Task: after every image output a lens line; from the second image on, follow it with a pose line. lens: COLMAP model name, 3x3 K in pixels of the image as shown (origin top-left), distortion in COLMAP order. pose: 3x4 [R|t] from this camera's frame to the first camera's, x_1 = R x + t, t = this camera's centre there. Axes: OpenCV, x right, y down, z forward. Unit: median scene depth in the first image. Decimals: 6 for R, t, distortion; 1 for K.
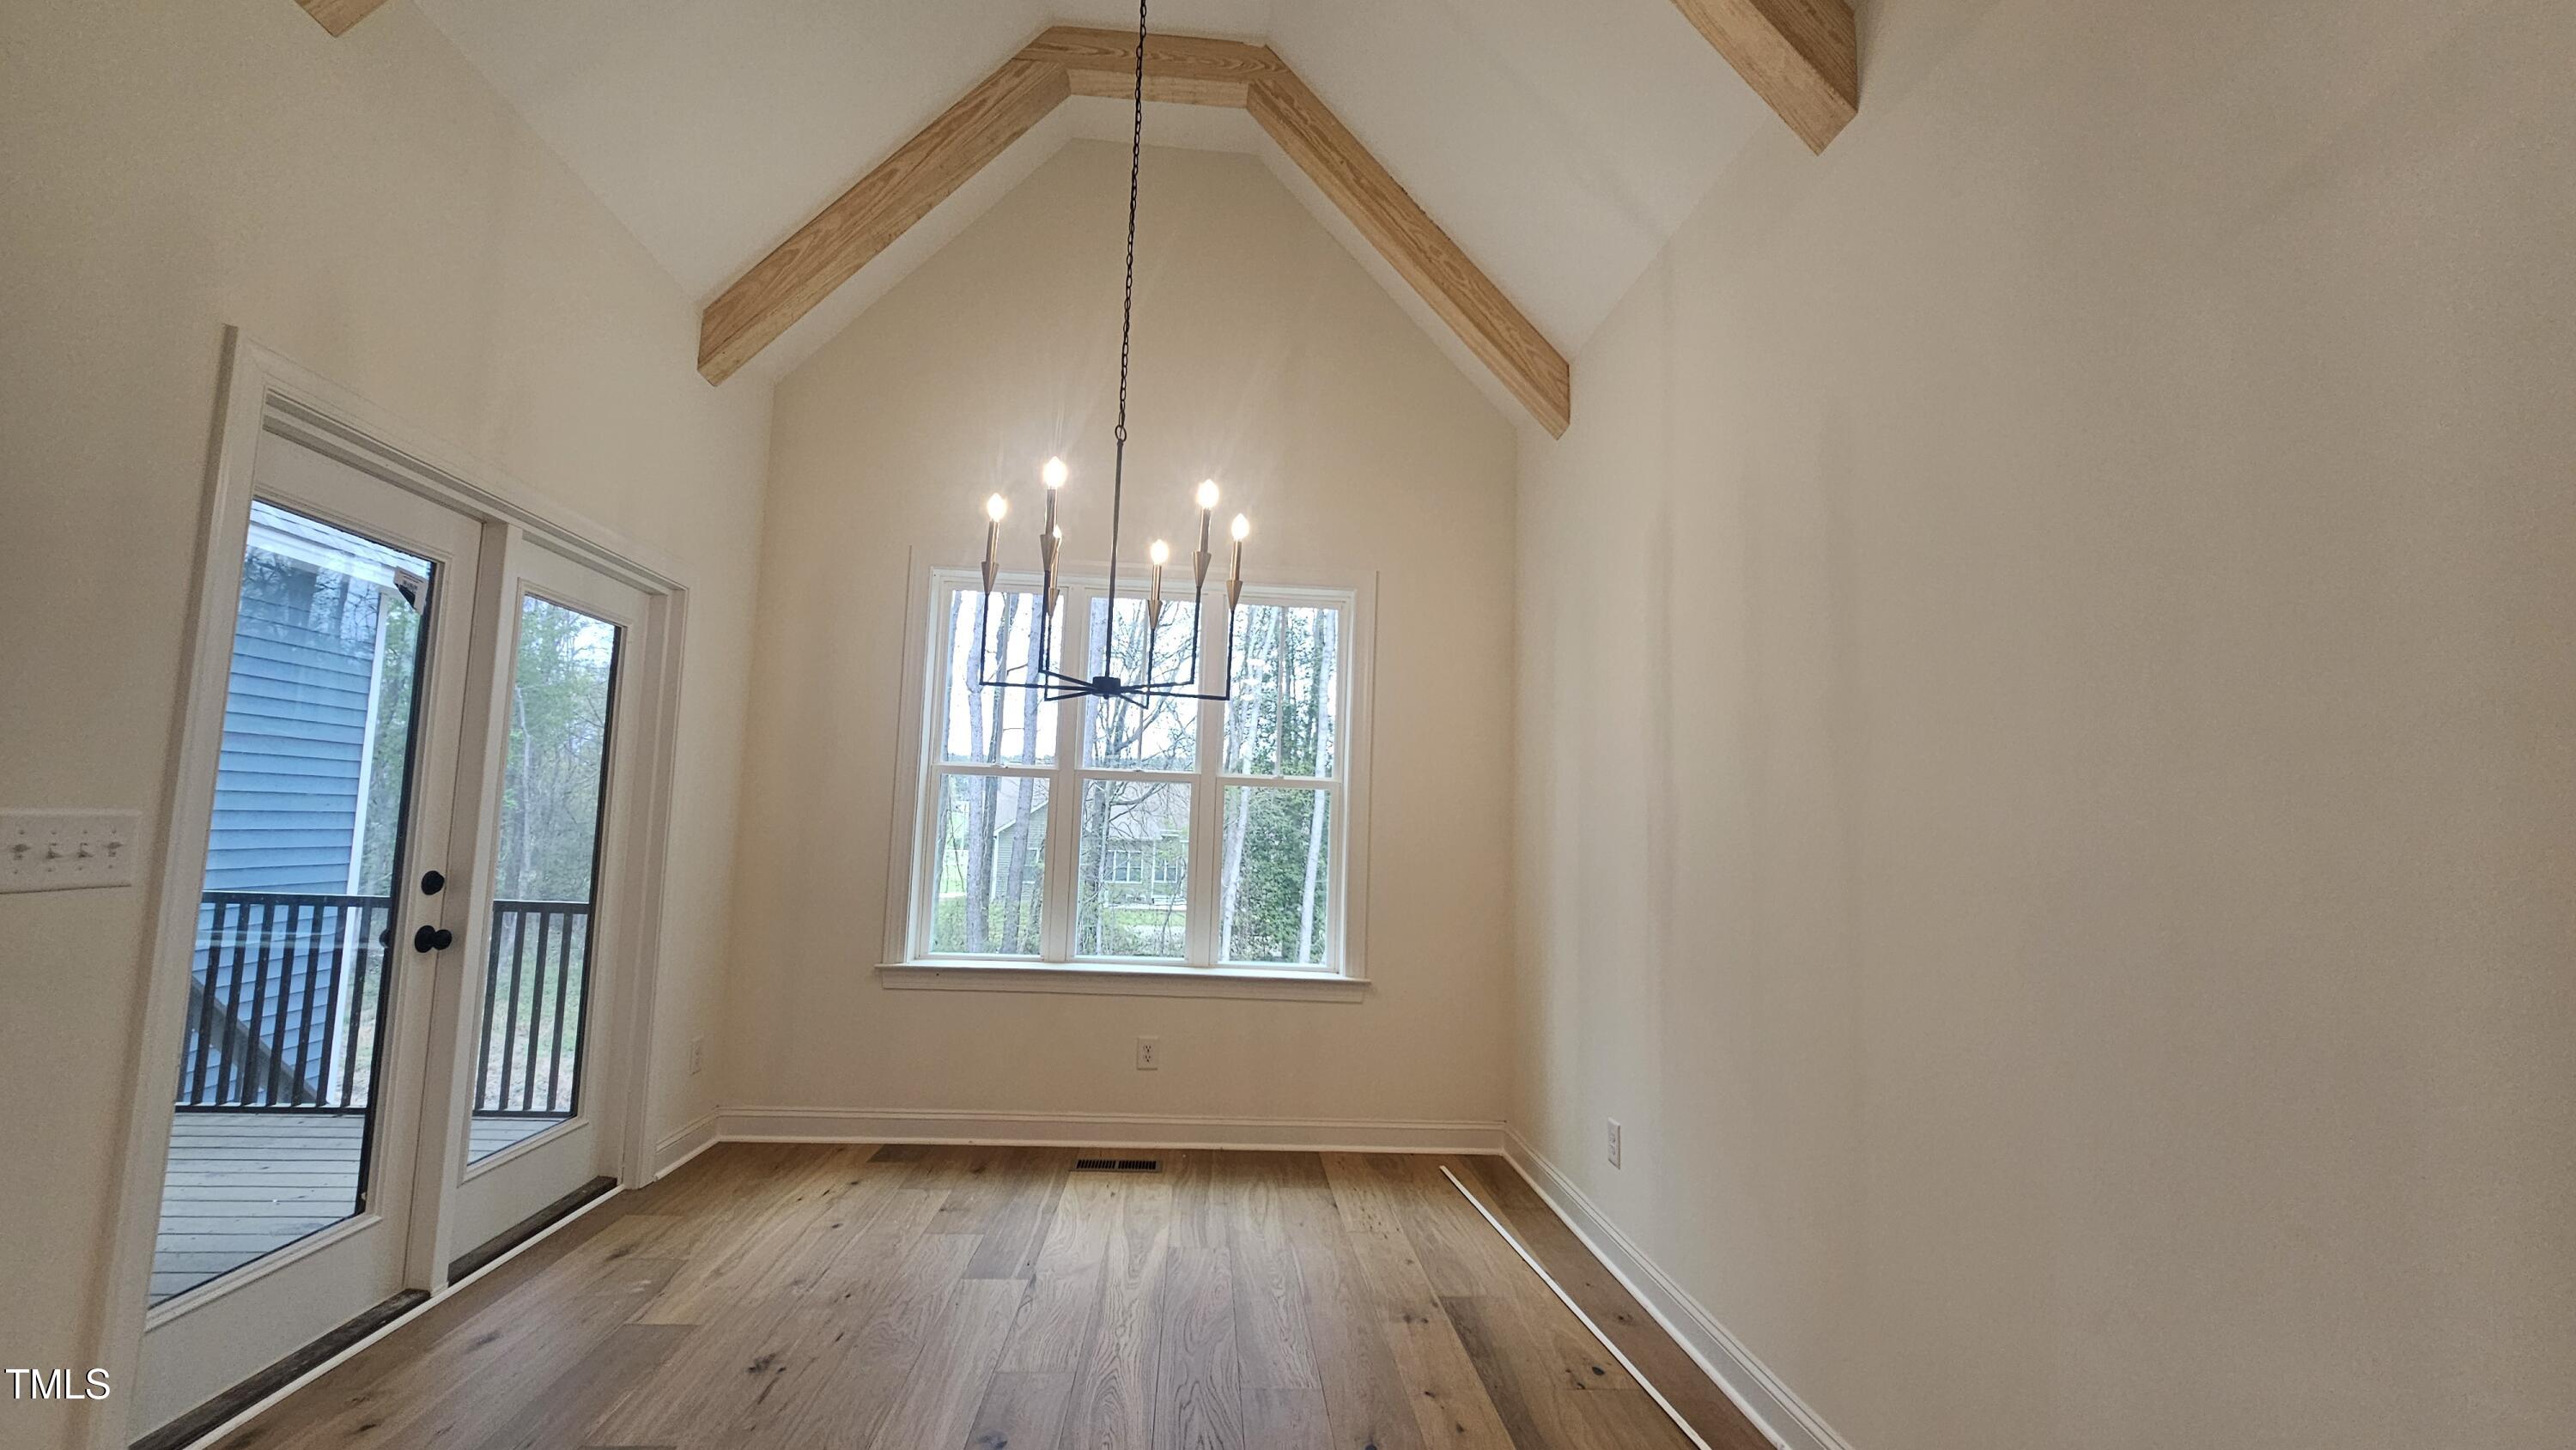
lens RADIAL K [[1054.0, 0, 1269.5], [0, 1054.0, 738.4], [0, 0, 1]] dist [0.000284, -0.000029]
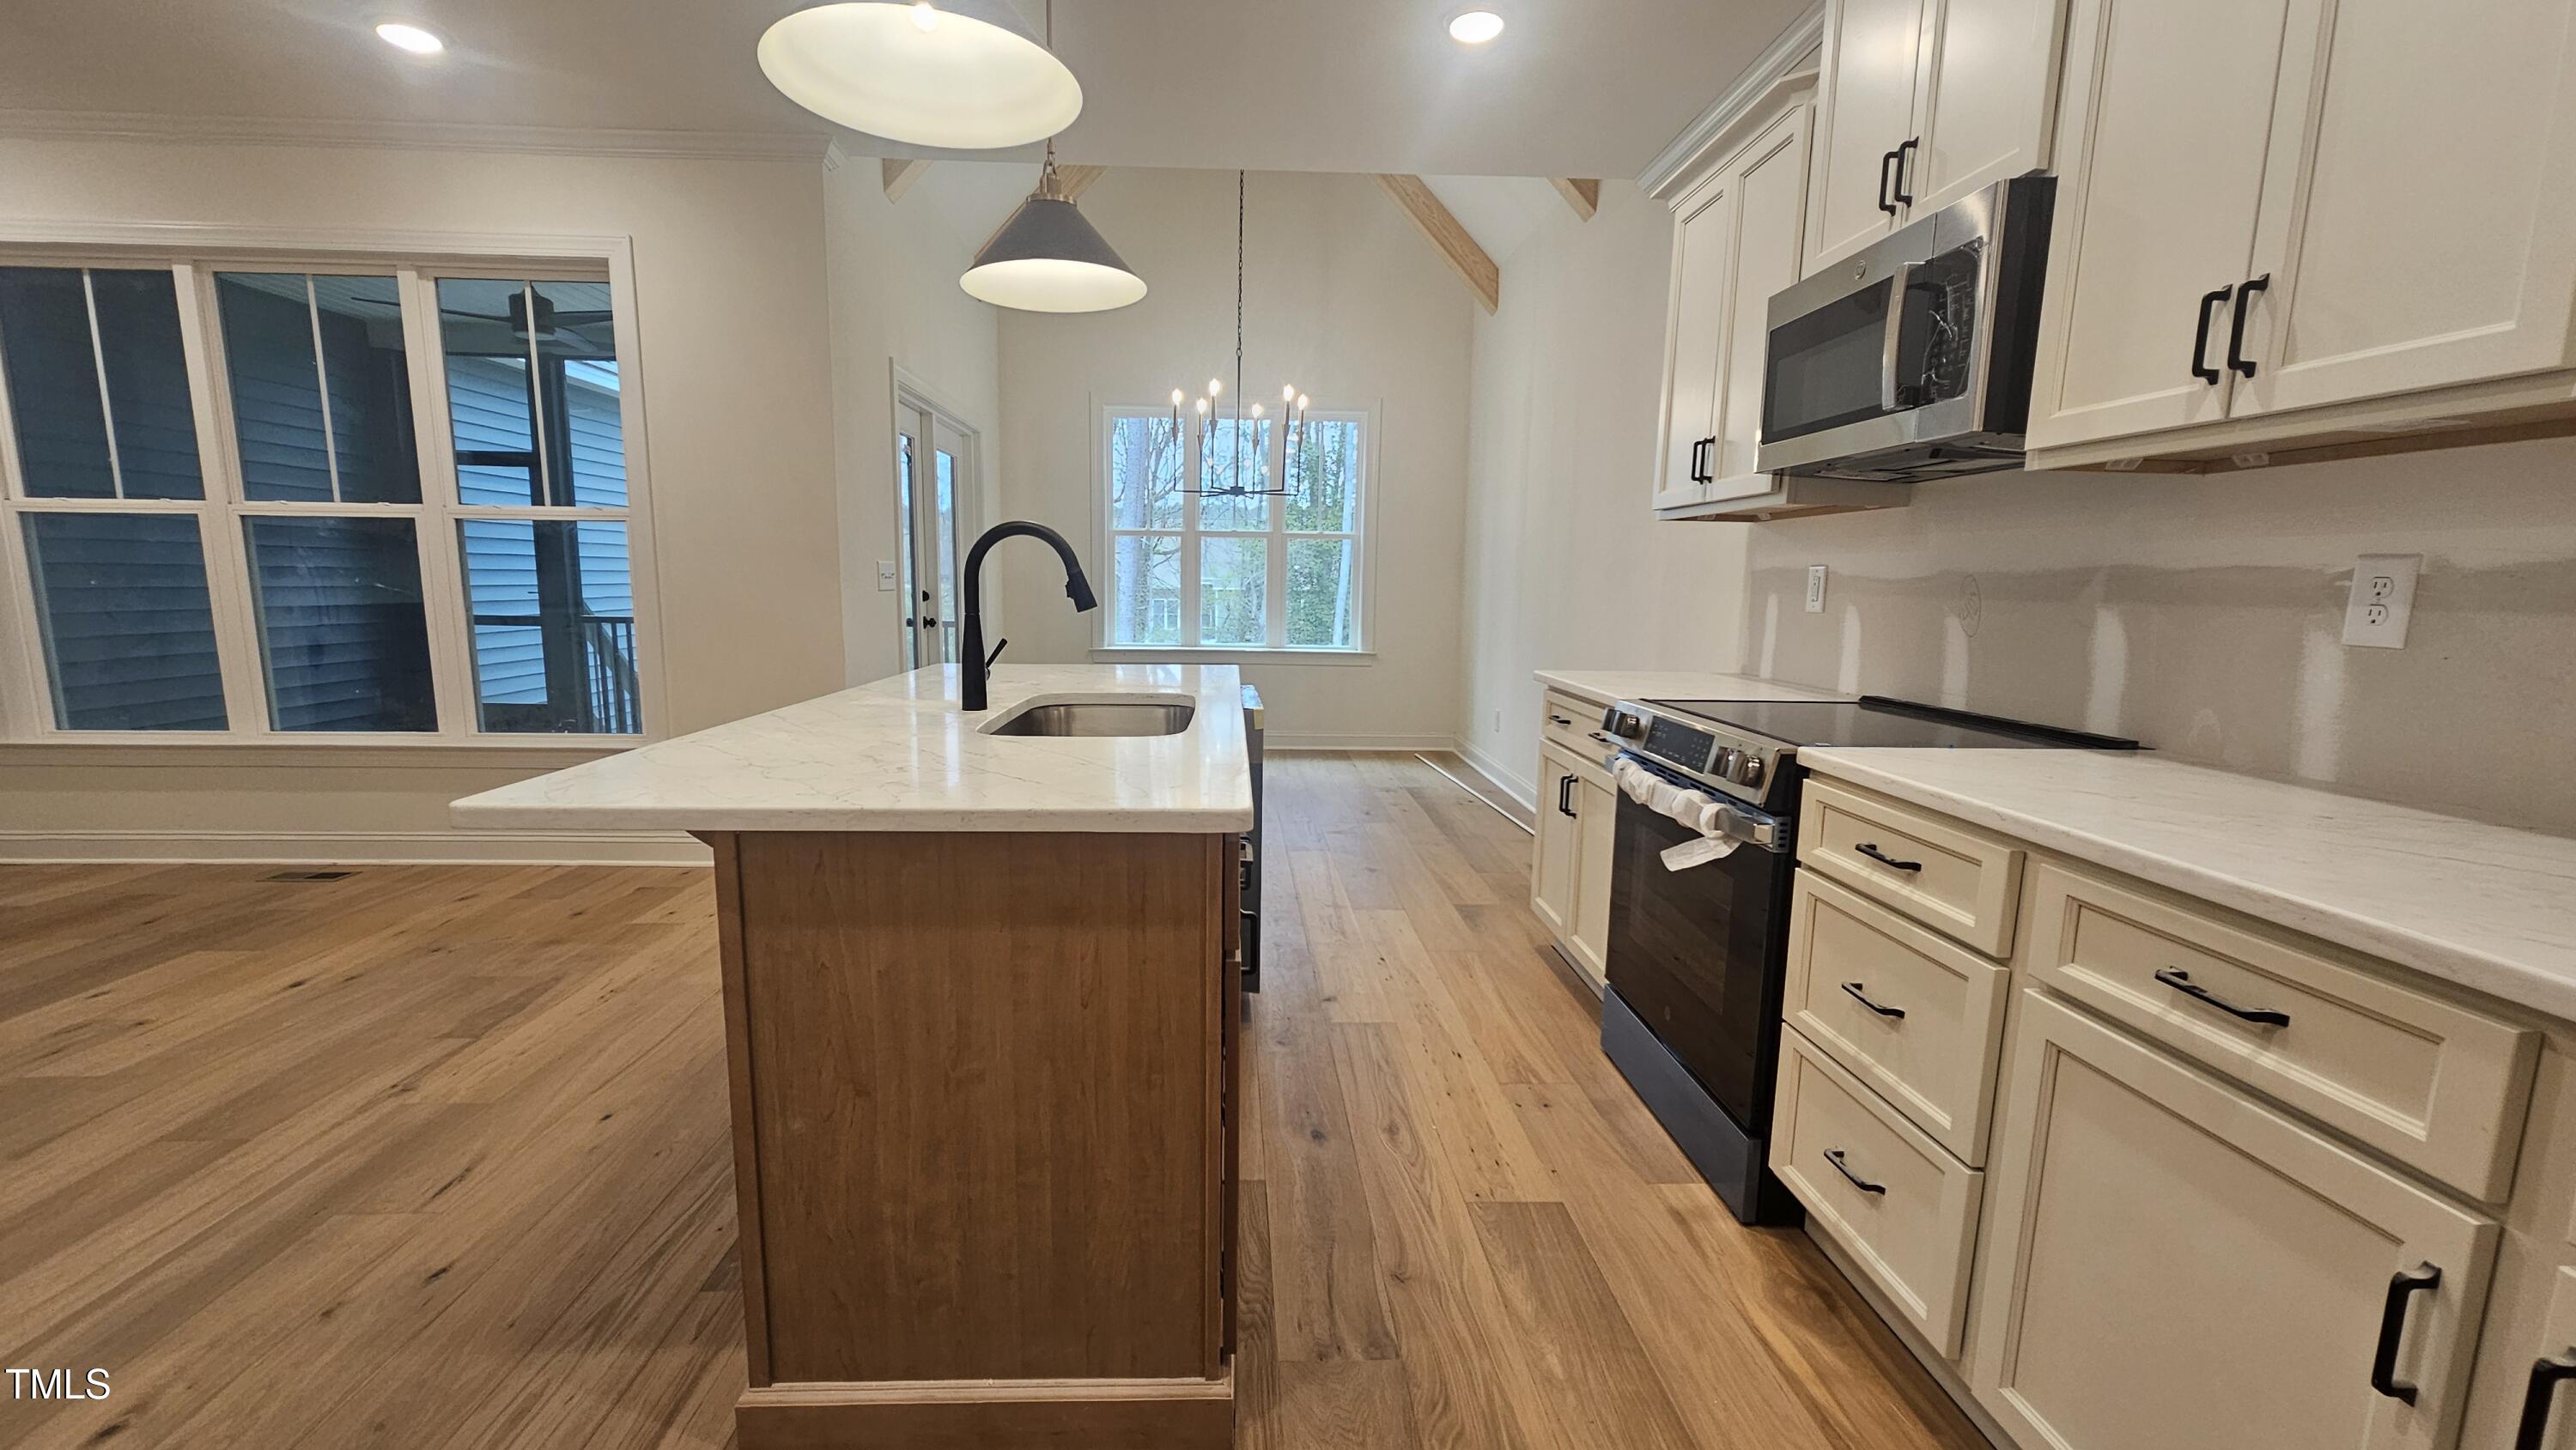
lens RADIAL K [[1054.0, 0, 1269.5], [0, 1054.0, 738.4], [0, 0, 1]] dist [0.000284, -0.000029]
pose [[0.999473, -0.015310, -0.028608, -0.036686], [0.021652, 0.971359, 0.236630, -0.053642], [0.024166, -0.237124, 0.971179, -0.852392]]
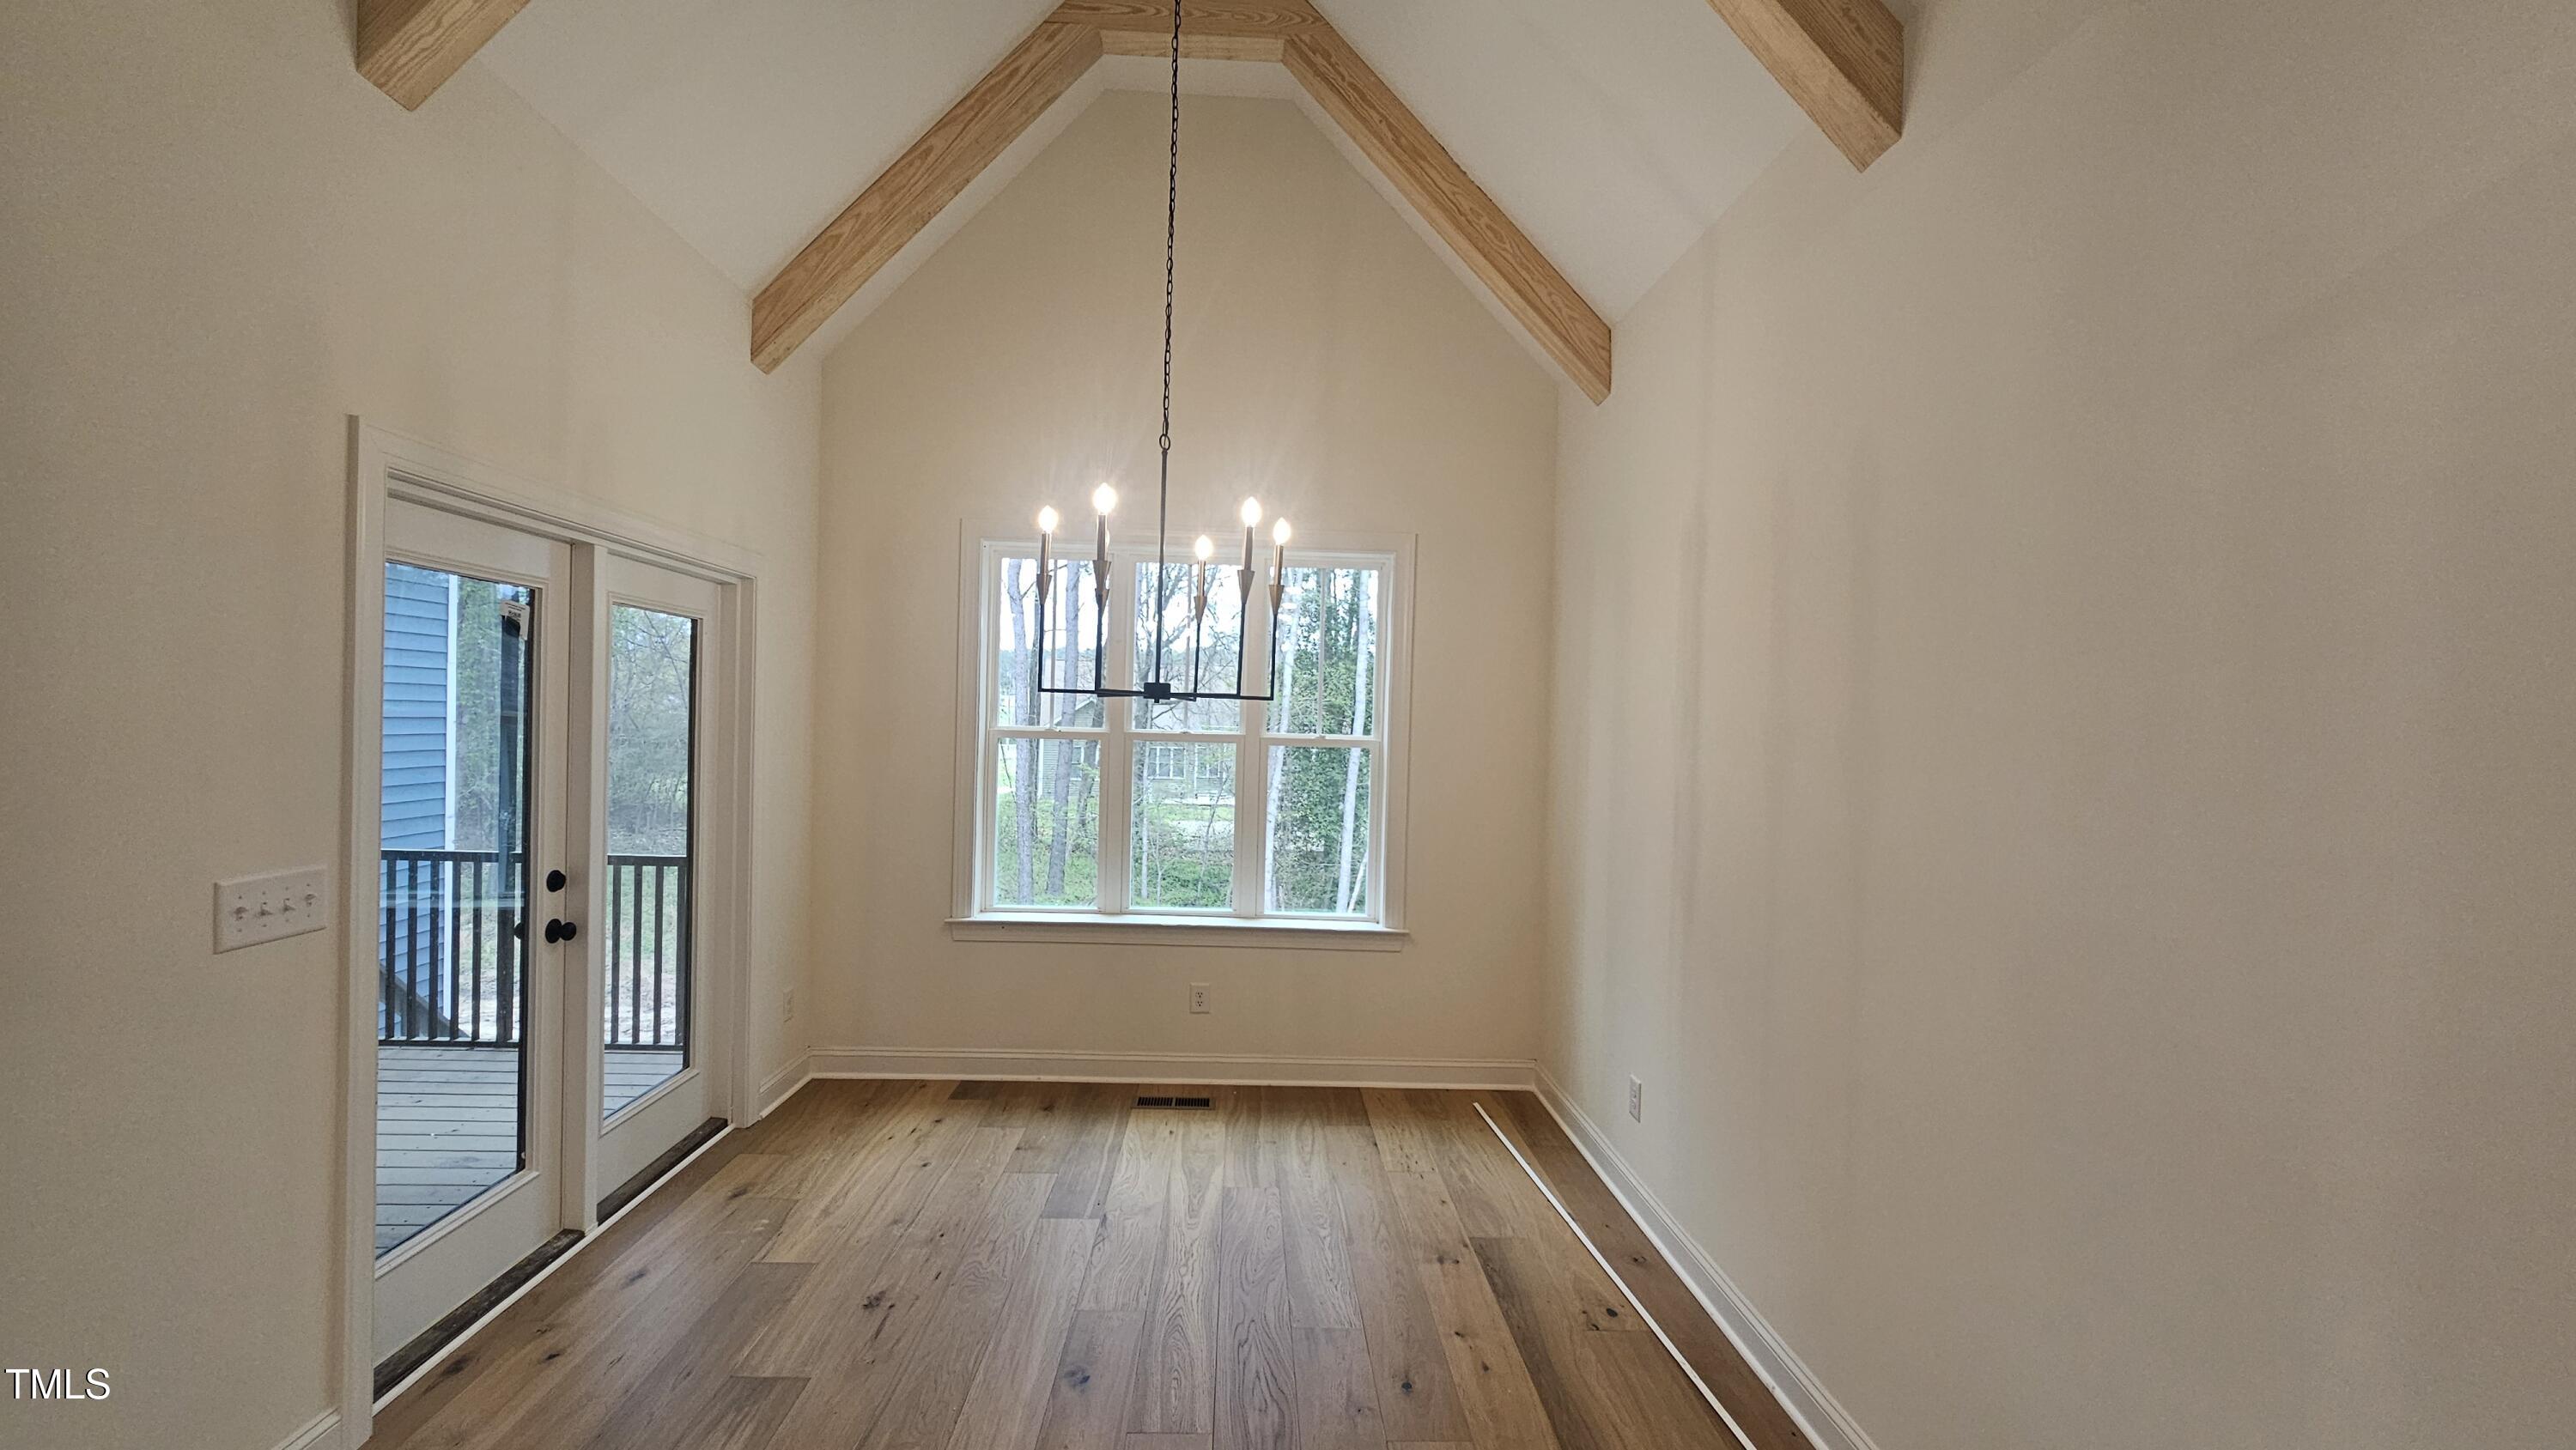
lens RADIAL K [[1056.4, 0, 1269.3], [0, 1056.4, 737.8], [0, 0, 1]] dist [0.003367, -0.006264]
pose [[0.999200, -0.007915, -0.039211, -0.001001], [0.011962, 0.994499, 0.104064, -0.092235], [0.038171, -0.104450, 0.993797, -0.044510]]
